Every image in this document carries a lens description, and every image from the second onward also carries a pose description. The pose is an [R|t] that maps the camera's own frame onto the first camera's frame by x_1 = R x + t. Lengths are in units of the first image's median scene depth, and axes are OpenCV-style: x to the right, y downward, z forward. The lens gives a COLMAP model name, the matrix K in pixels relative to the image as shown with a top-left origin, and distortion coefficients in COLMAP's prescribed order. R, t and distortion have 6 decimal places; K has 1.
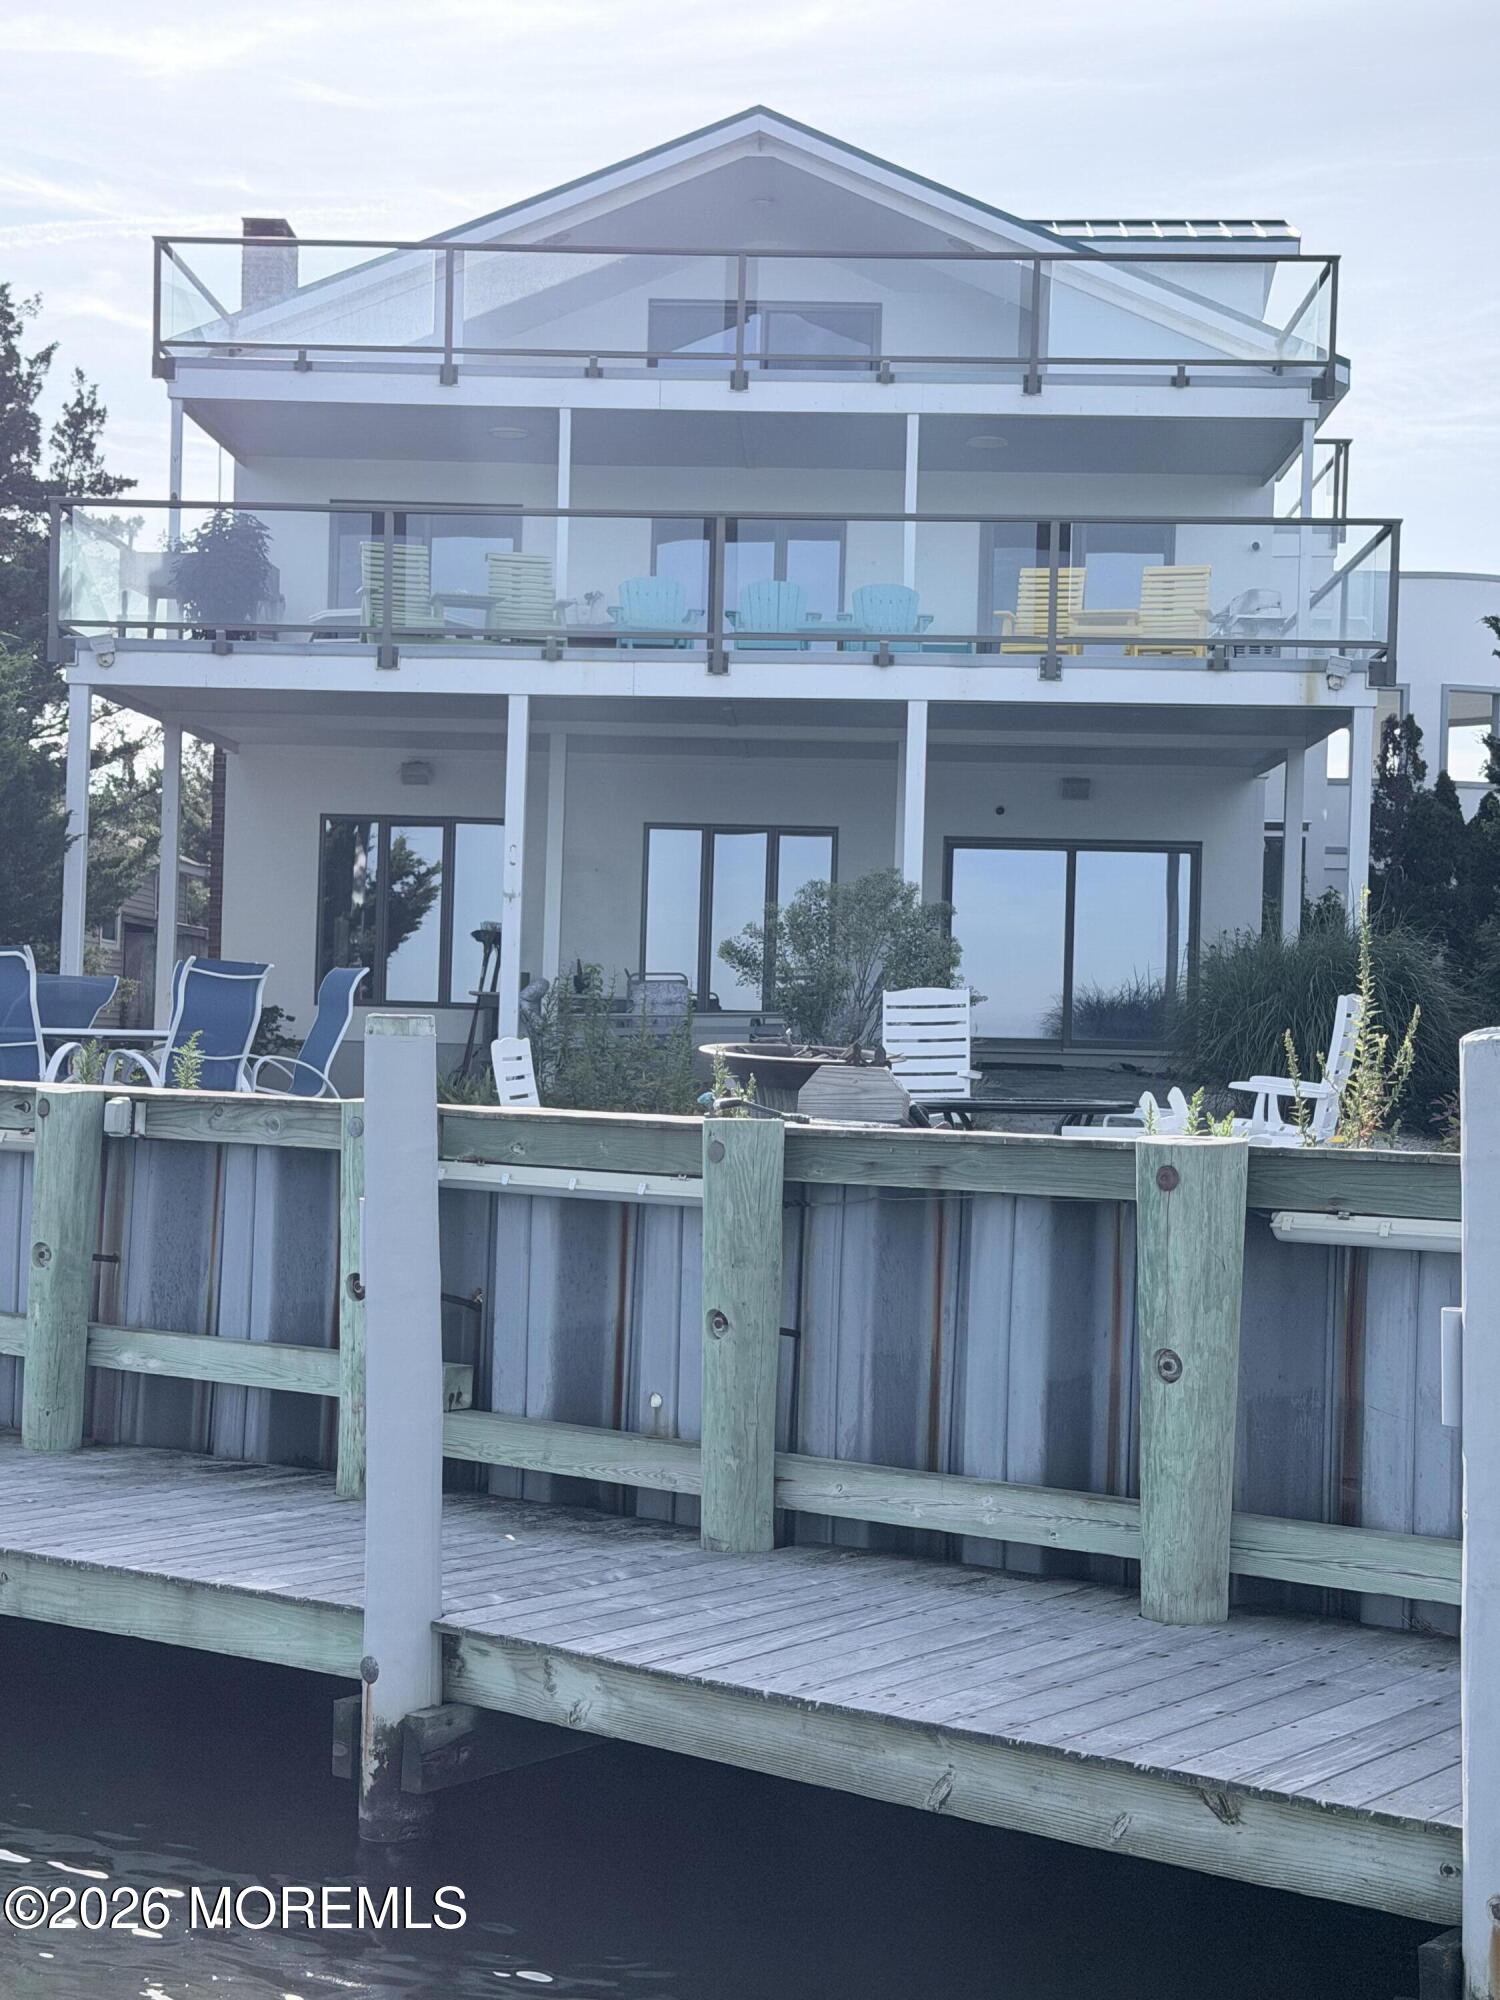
lens RADIAL K [[2934.9, 0, 633.7], [0, 2934.9, 1040.2], [0, 0, 1]] dist [0.027118, 0.012131]
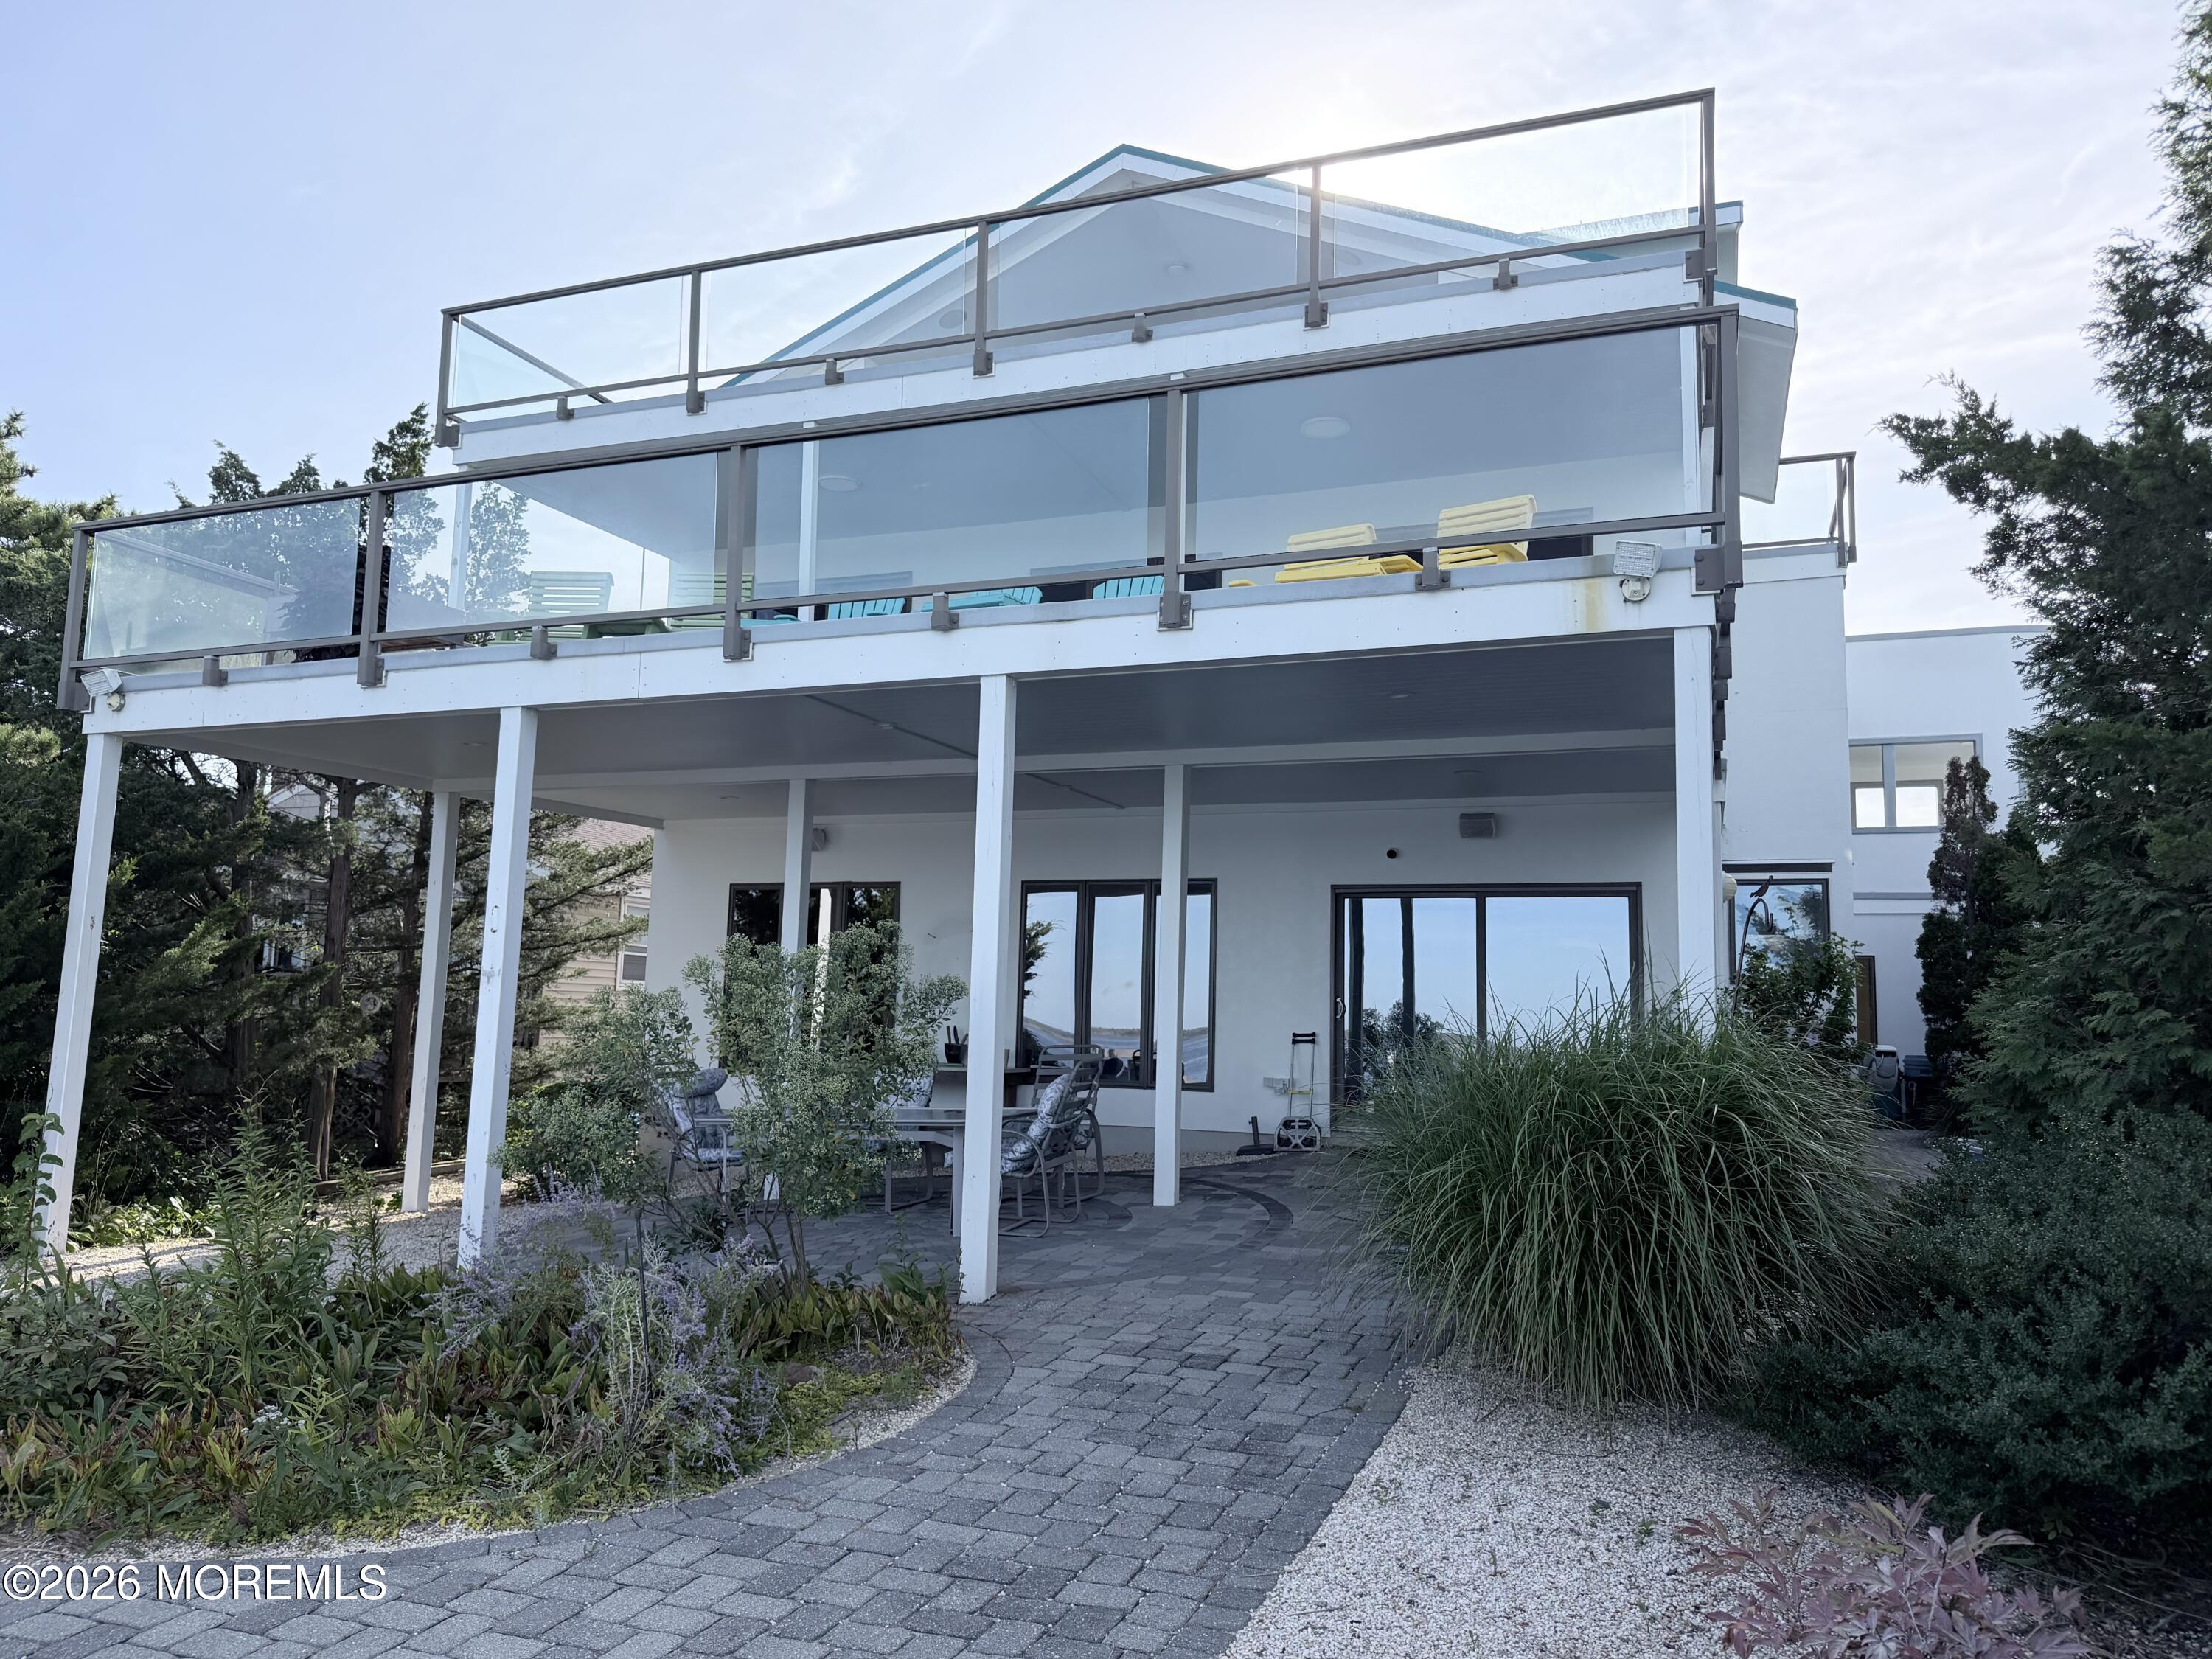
lens RADIAL K [[1616.0, 0, 1014.1], [0, 1616.0, 842.3], [0, 0, 1]] dist [0.013863, -0.044012]
pose [[0.946997, -0.038142, -0.318969, 0.194072], [0.001796, 0.993539, -0.113473, -0.030821], [0.321237, 0.106886, 0.940948, 0.577185]]
